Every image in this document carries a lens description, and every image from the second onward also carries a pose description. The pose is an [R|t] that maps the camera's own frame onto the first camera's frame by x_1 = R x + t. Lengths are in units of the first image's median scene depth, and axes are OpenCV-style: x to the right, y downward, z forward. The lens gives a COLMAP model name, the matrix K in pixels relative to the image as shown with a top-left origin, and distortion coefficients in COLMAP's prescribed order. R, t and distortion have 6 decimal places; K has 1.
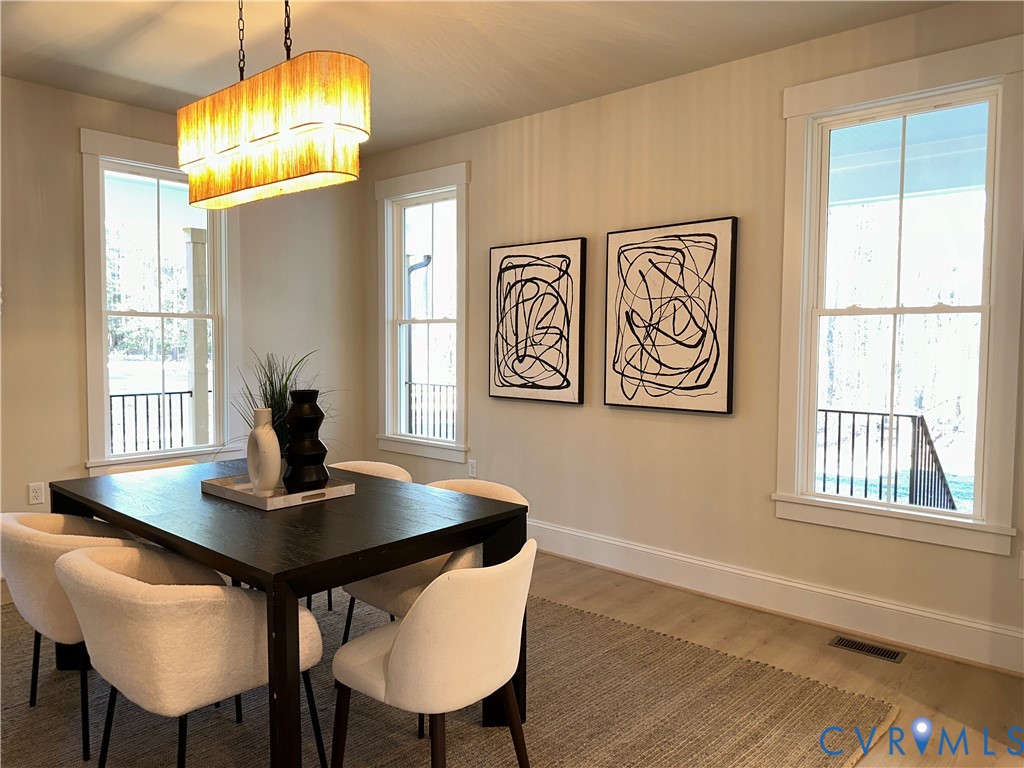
lens RADIAL K [[709.0, 0, 507.9], [0, 709.0, 387.3], [0, 0, 1]] dist [0.075948, -0.107839]
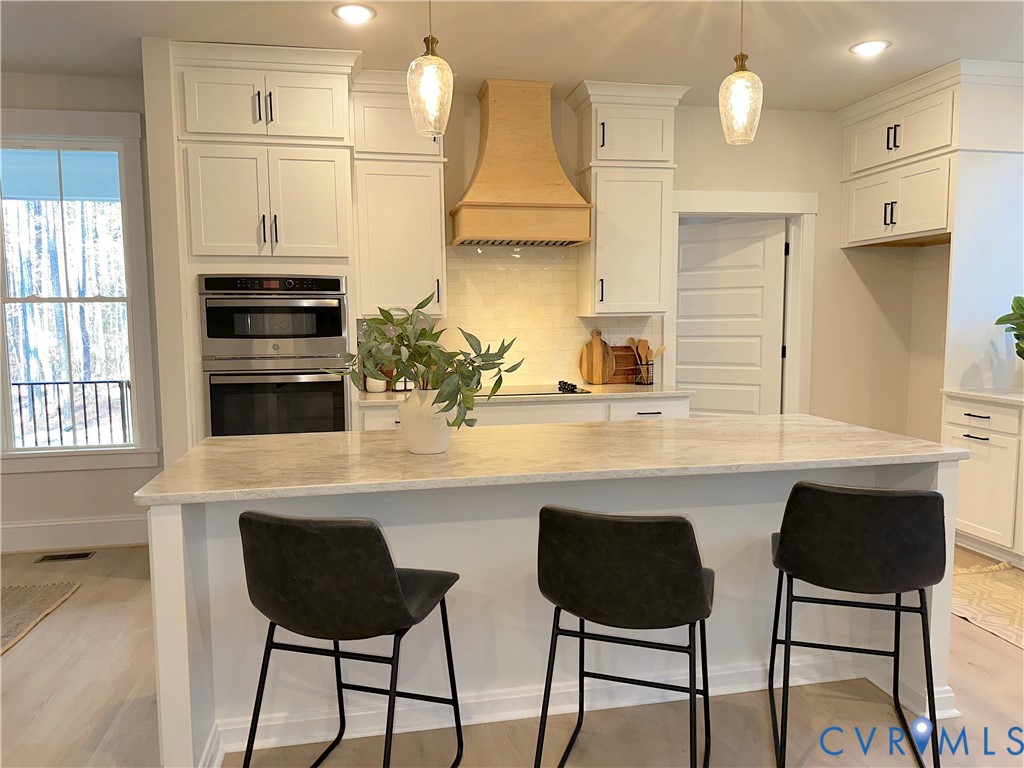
lens RADIAL K [[716.2, 0, 505.2], [0, 716.2, 380.3], [0, 0, 1]] dist [0.087997, -0.114615]
pose [[0.602259, -0.080699, 0.794211, -0.042486], [0.062717, 0.996585, 0.053704, 0.012762], [-0.795833, 0.017467, 0.605264, -0.363091]]
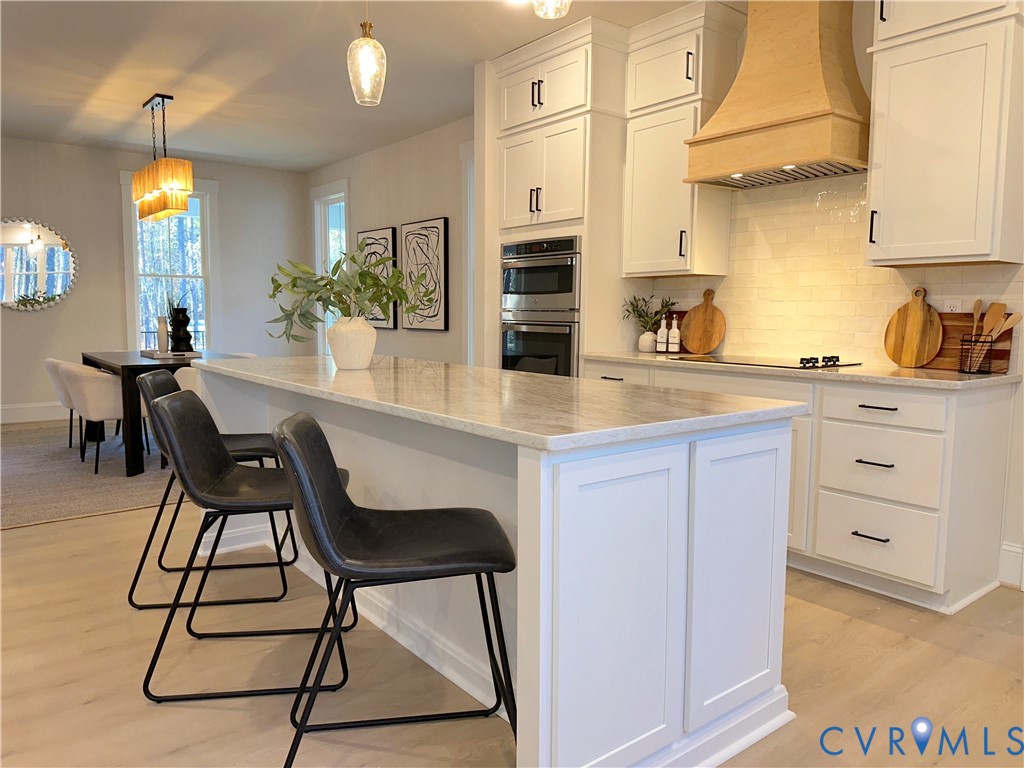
lens RADIAL K [[728.6, 0, 508.5], [0, 728.6, 384.7], [0, 0, 1]] dist [0.092343, -0.120421]
pose [[0.982217, 0.022237, -0.186428, 0.749508], [-0.014994, 0.999080, 0.040174, 0.089426], [0.187150, -0.036664, 0.981647, -0.686689]]
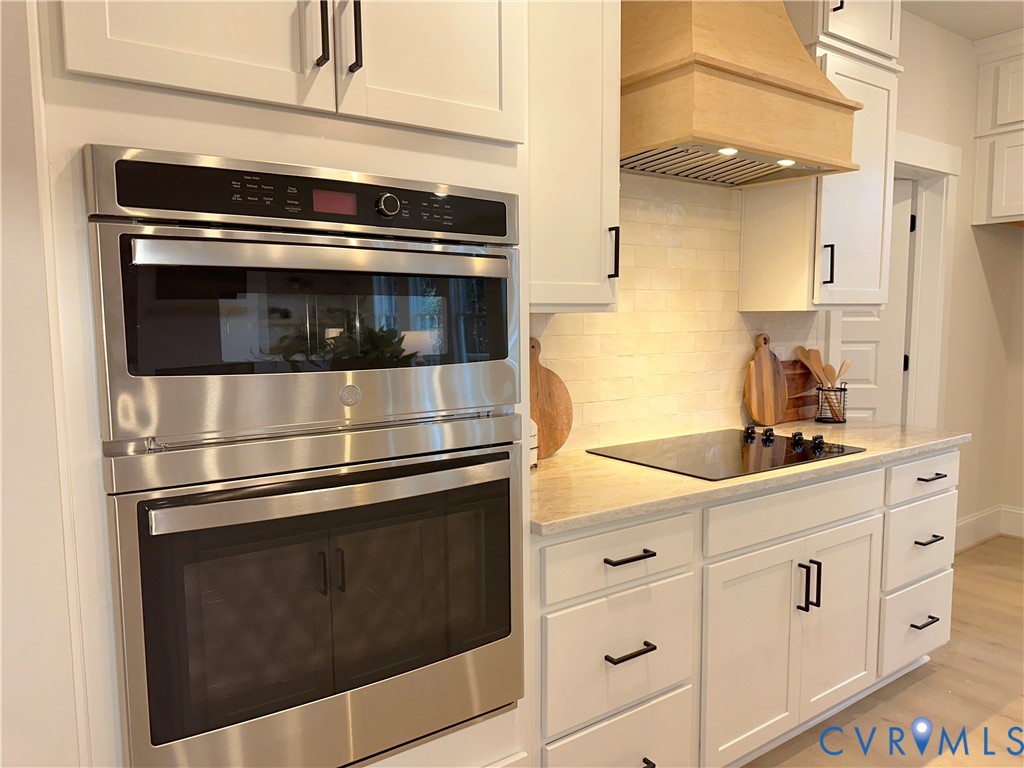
lens RADIAL K [[709.0, 0, 507.9], [0, 709.0, 387.3], [0, 0, 1]] dist [0.075948, -0.107839]
pose [[0.235493, -0.102165, 0.966491, 0.271305], [0.069507, 0.993683, 0.088104, -0.027455], [-0.969387, 0.046430, 0.241107, 0.351480]]
